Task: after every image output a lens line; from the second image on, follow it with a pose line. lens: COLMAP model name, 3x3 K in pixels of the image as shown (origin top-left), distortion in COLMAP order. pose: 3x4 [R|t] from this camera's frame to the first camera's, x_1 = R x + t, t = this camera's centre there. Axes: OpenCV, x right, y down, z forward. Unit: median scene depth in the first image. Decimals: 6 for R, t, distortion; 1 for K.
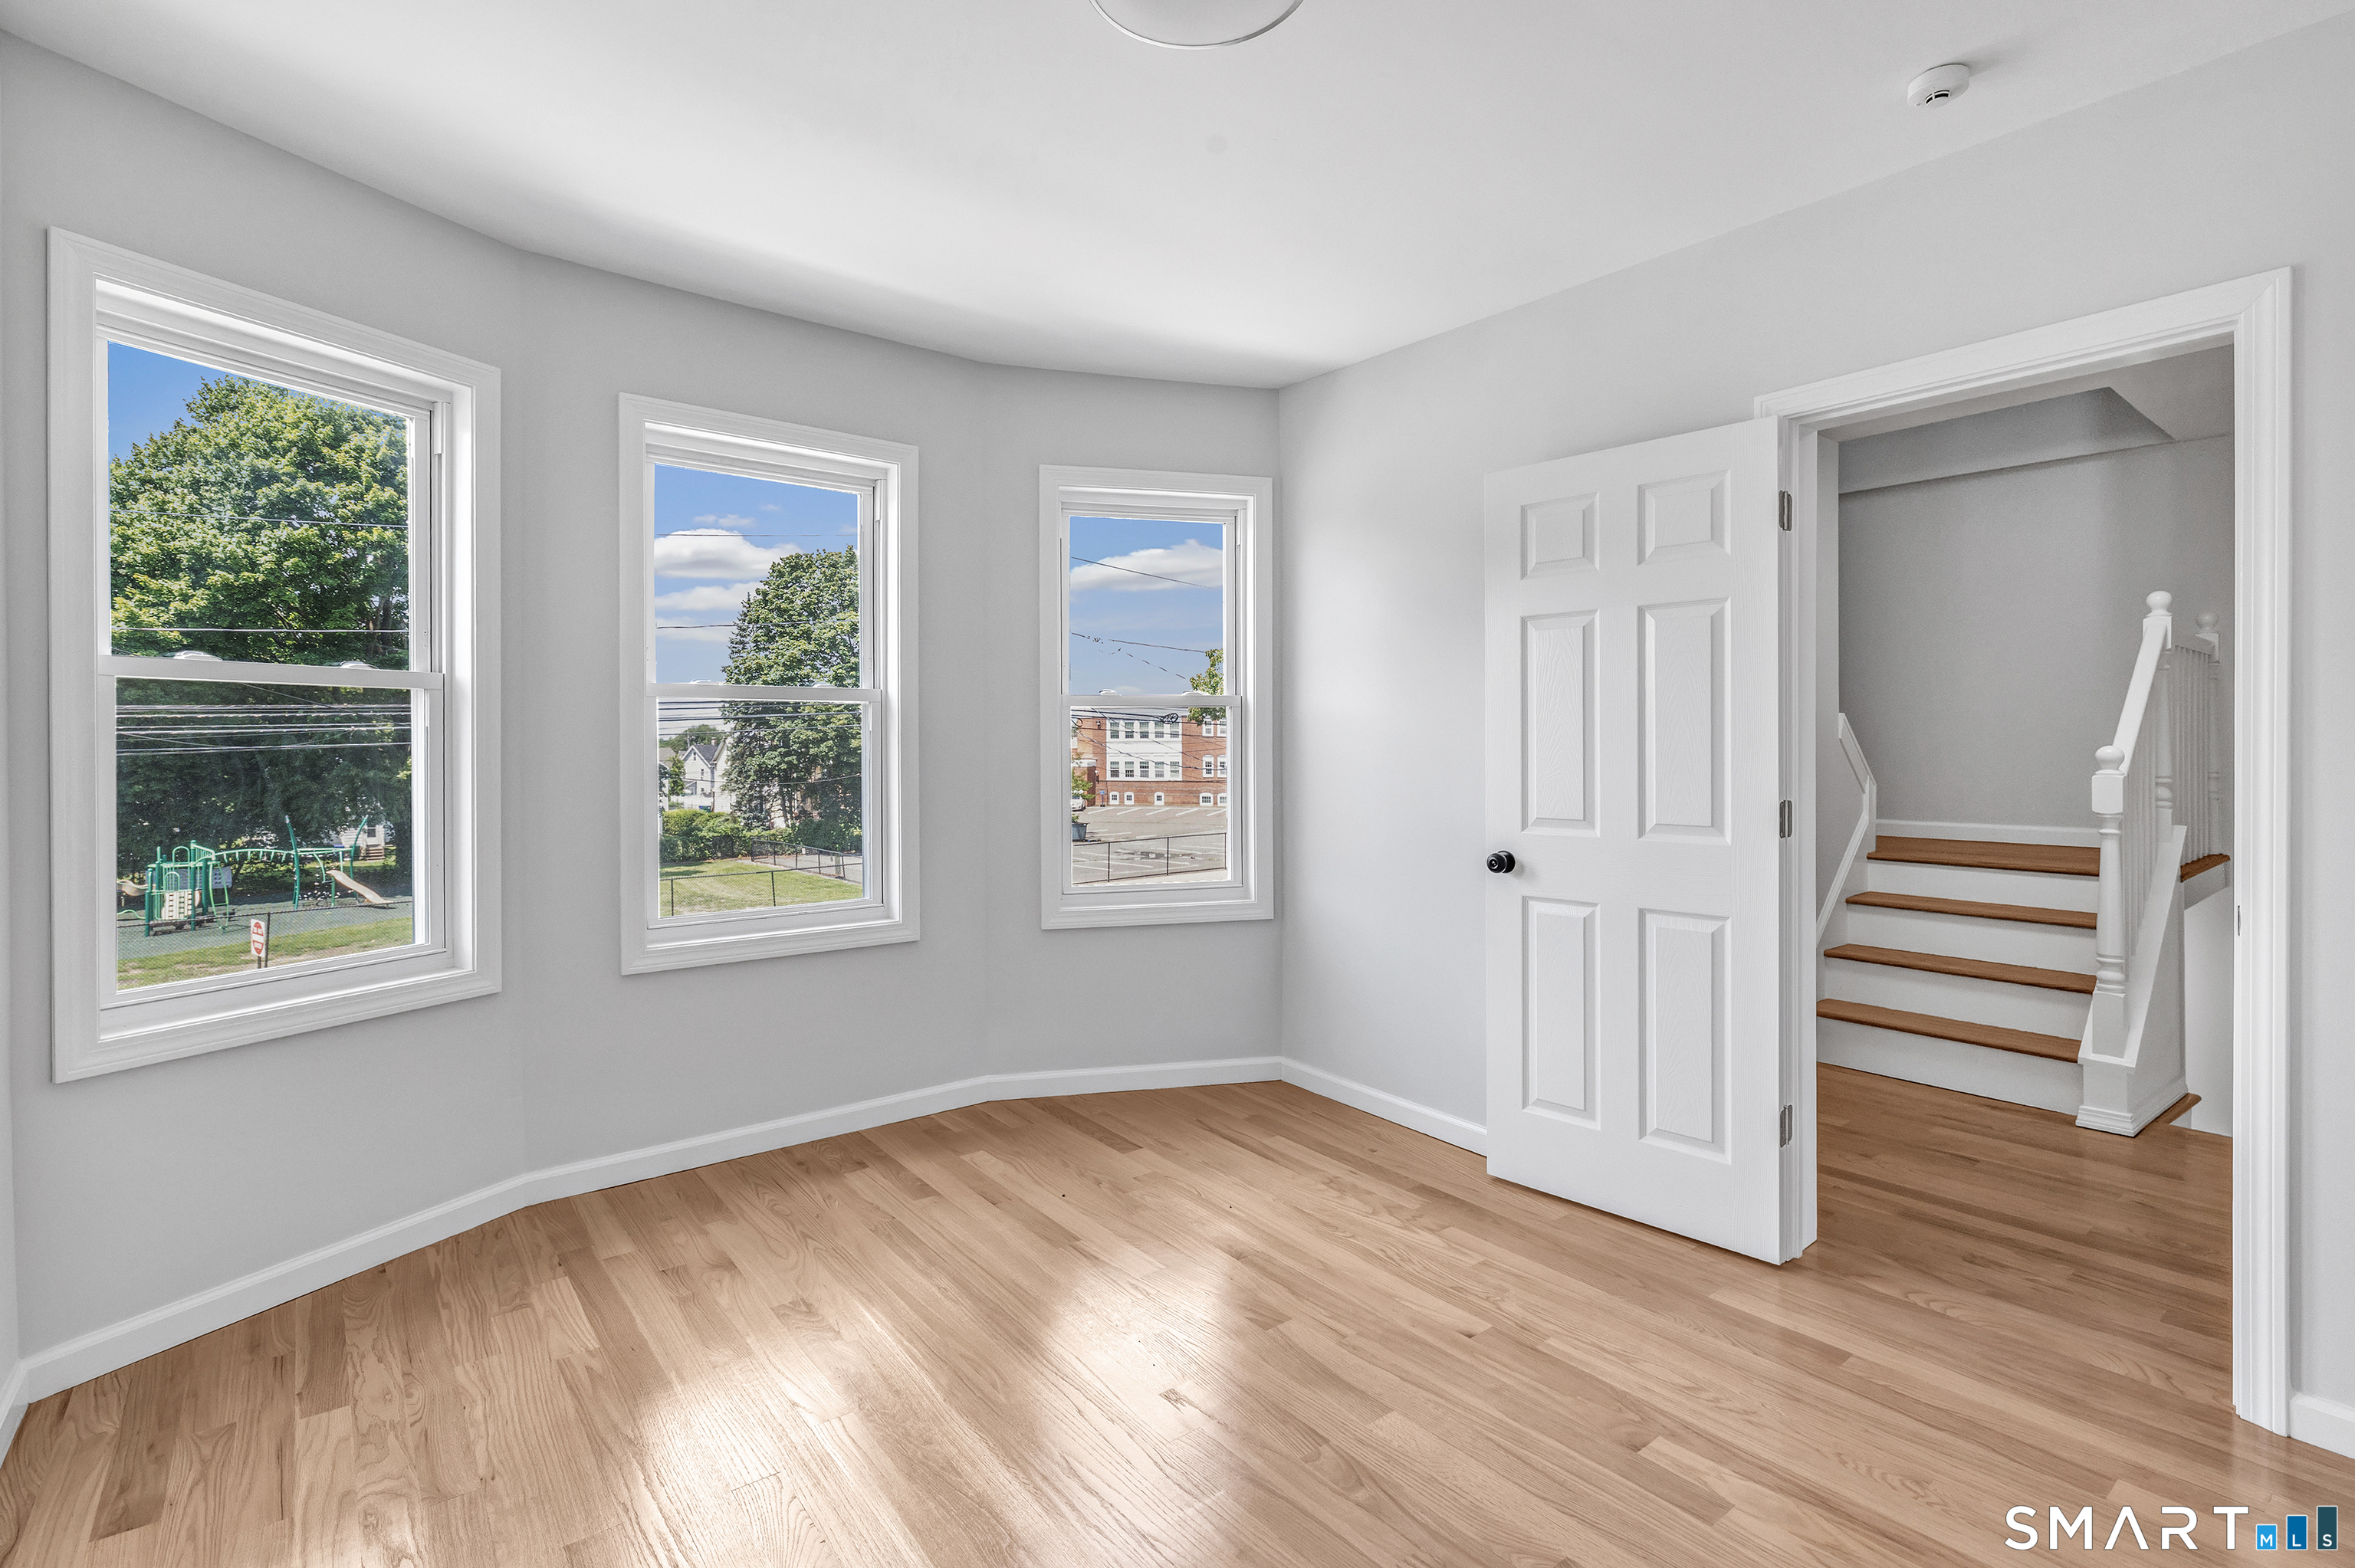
lens RADIAL K [[1073.8, 0, 1180.1], [0, 1073.8, 770.9], [0, 0, 1]] dist [-0.000608, 0.000457]
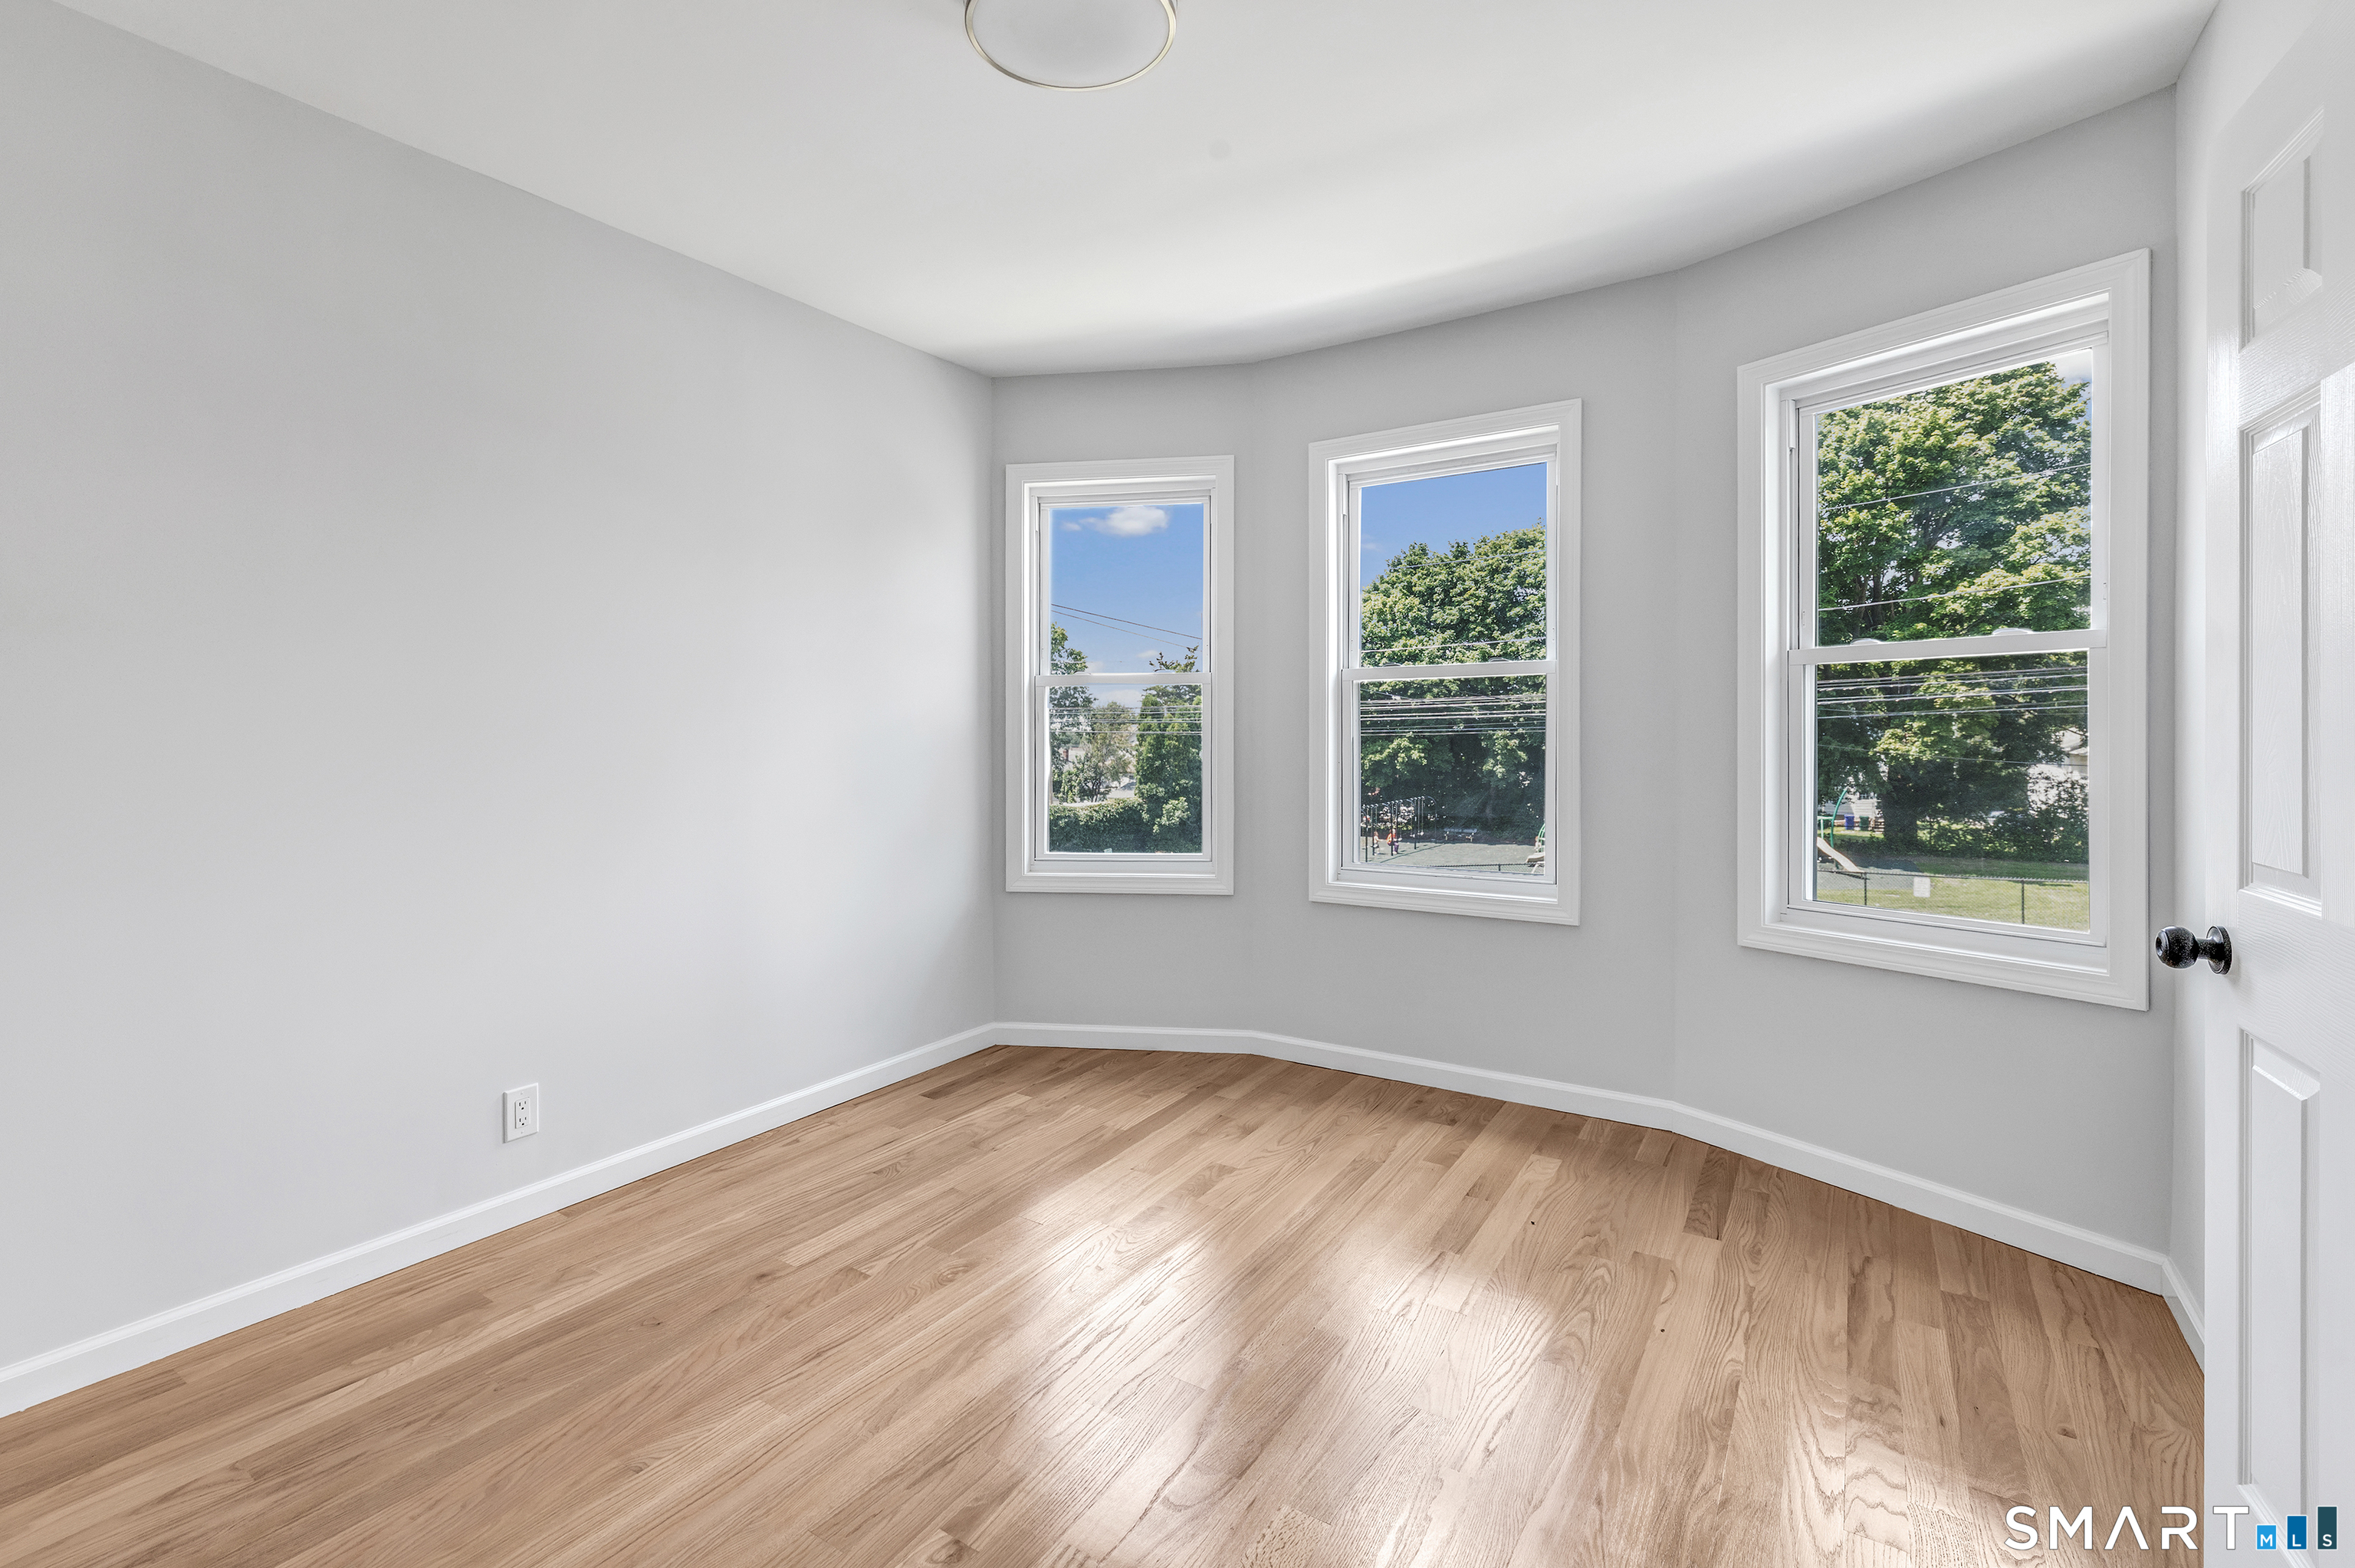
lens RADIAL K [[1073.8, 0, 1138.1], [0, 1073.8, 754.7], [0, 0, 1]] dist [-0.000608, 0.000457]
pose [[0.301304, 0.020089, -0.953317, 0.591346], [-0.012107, 0.999778, 0.017242, -0.003102], [0.953451, 0.006346, 0.301480, 0.392343]]
